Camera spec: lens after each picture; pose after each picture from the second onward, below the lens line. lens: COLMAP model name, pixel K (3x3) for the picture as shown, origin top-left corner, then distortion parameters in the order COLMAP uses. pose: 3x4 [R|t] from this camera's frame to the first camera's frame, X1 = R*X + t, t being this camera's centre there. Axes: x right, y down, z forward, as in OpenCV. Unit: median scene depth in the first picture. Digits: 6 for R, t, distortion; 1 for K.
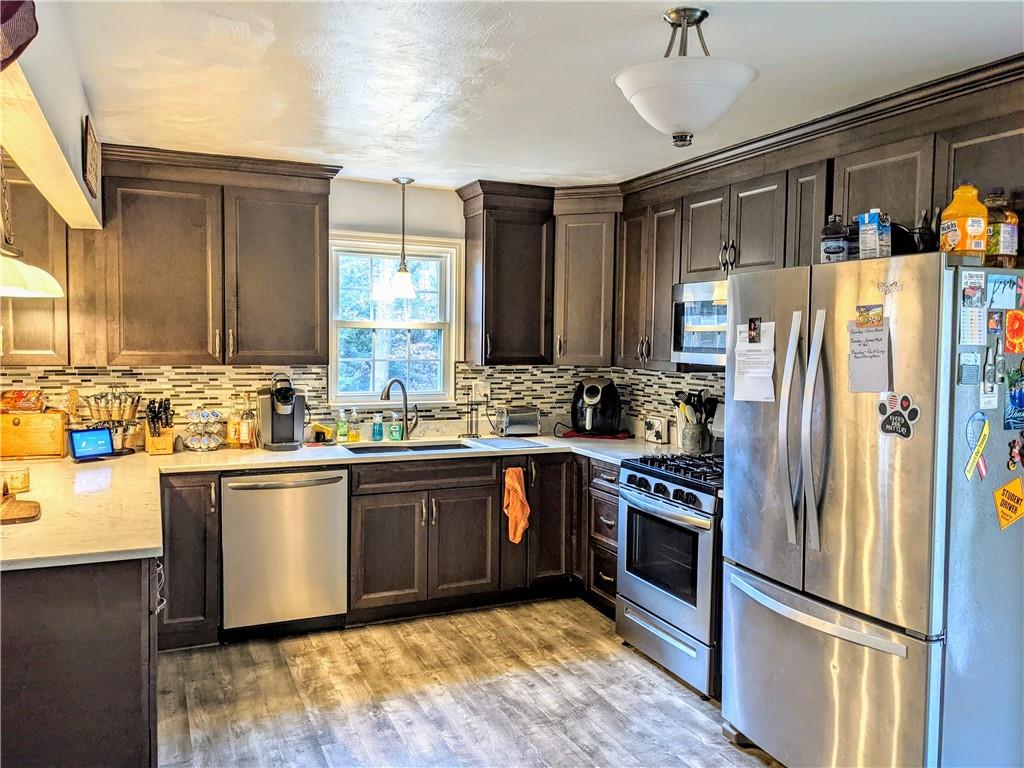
lens RADIAL K [[796.9, 0, 512.0], [0, 796.9, 384.0], [0, 0, 1]] dist [-0.000093, -0.000077]
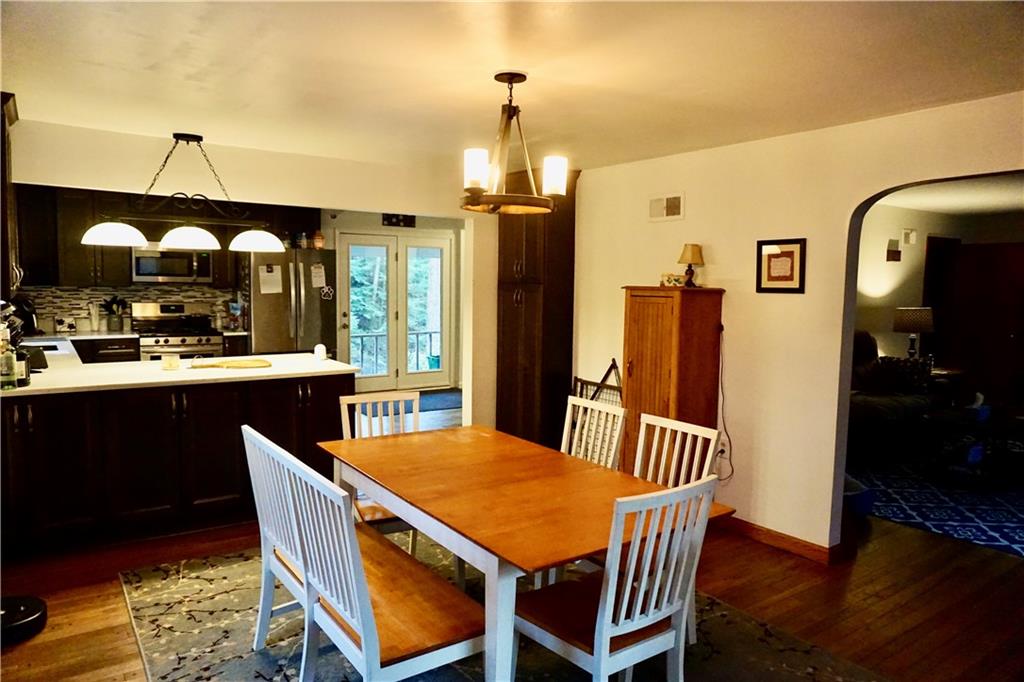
lens RADIAL K [[687.7, 0, 512.0], [0, 687.7, 341.0], [0, 0, 1]] dist [0.000121, 0.000003]
pose [[-0.192929, -0.102707, 0.975823, -1.430759], [0.037074, 0.993033, 0.111848, -0.032391], [-0.980512, 0.057757, -0.187777, 0.389286]]
